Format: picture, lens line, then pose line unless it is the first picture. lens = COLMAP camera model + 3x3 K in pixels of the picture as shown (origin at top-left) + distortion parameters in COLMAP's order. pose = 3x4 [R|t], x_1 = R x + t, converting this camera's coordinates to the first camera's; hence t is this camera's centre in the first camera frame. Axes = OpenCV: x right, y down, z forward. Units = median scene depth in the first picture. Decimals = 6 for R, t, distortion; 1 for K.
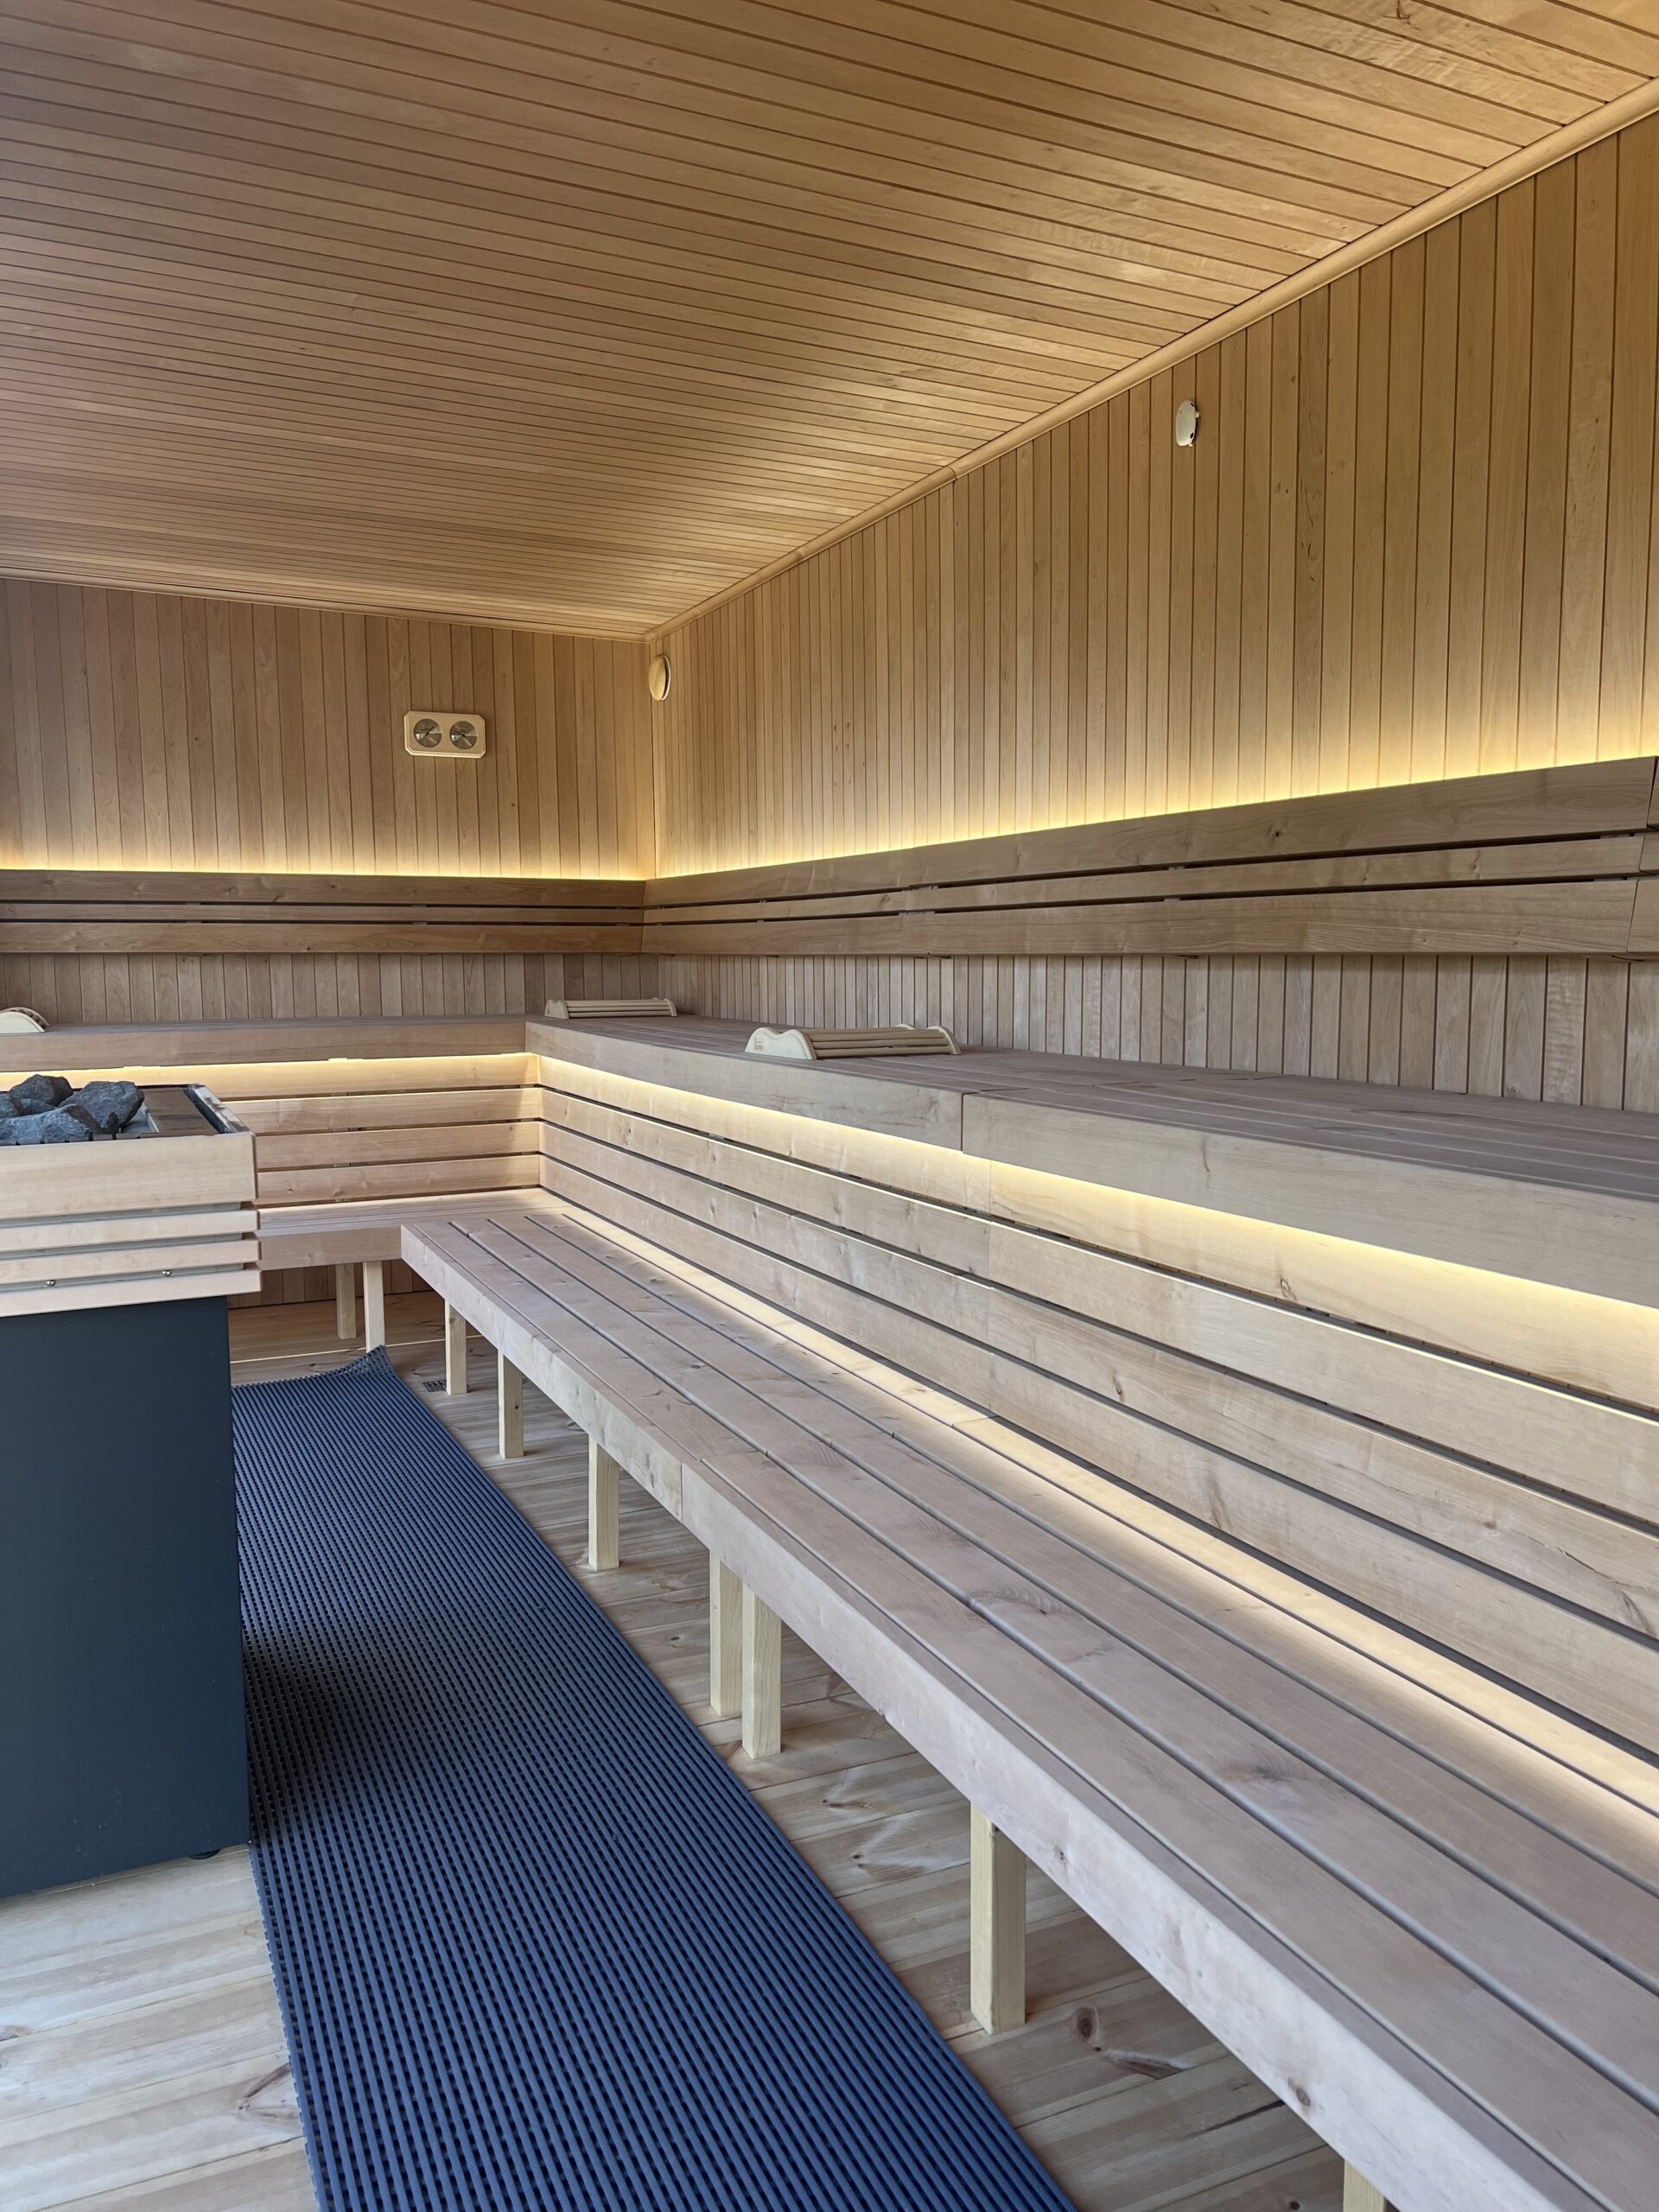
lens RADIAL K [[1652.5, 0, 840.3], [0, 1652.5, 1116.8], [0, 0, 1]] dist [0.028380, -0.001900]
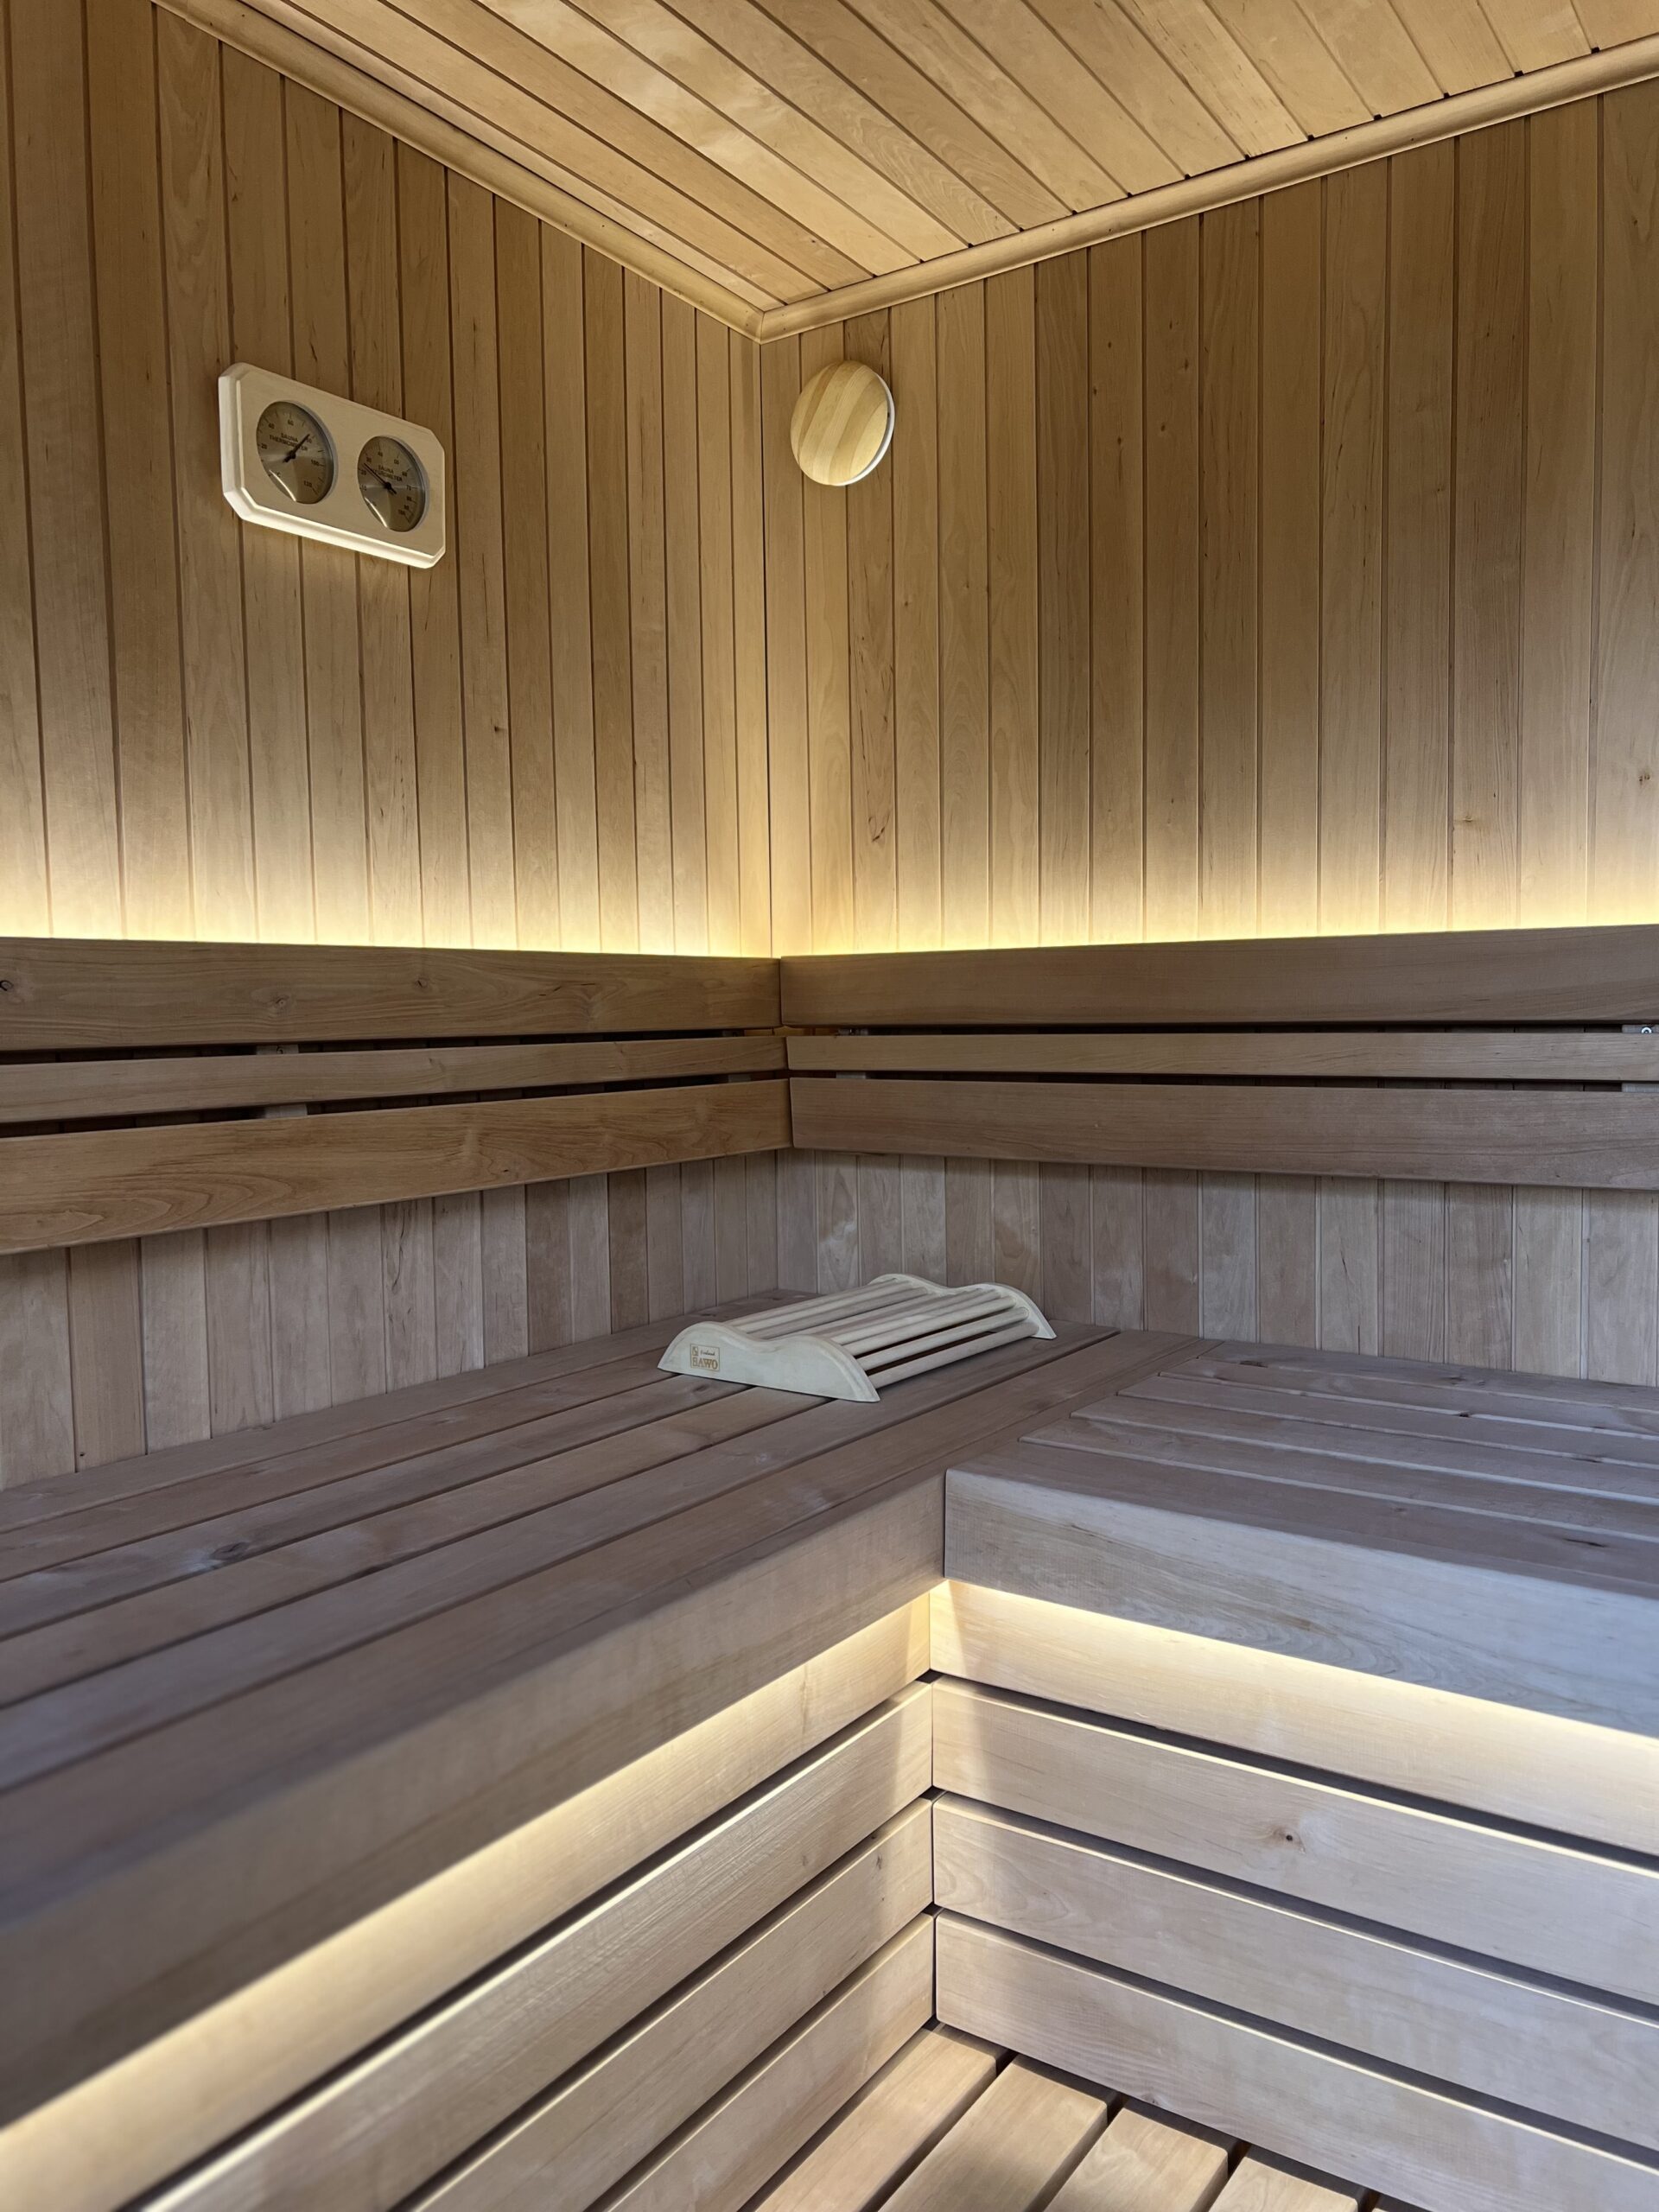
lens RADIAL K [[1652.5, 0, 823.5], [0, 1652.5, 1087.4], [0, 0, 1]] dist [0.028380, -0.001900]
pose [[0.864512, -0.037164, 0.501237, -0.317061], [0.066069, 0.997012, -0.040031, -0.102939], [-0.498251, 0.067723, 0.864384, 0.706452]]
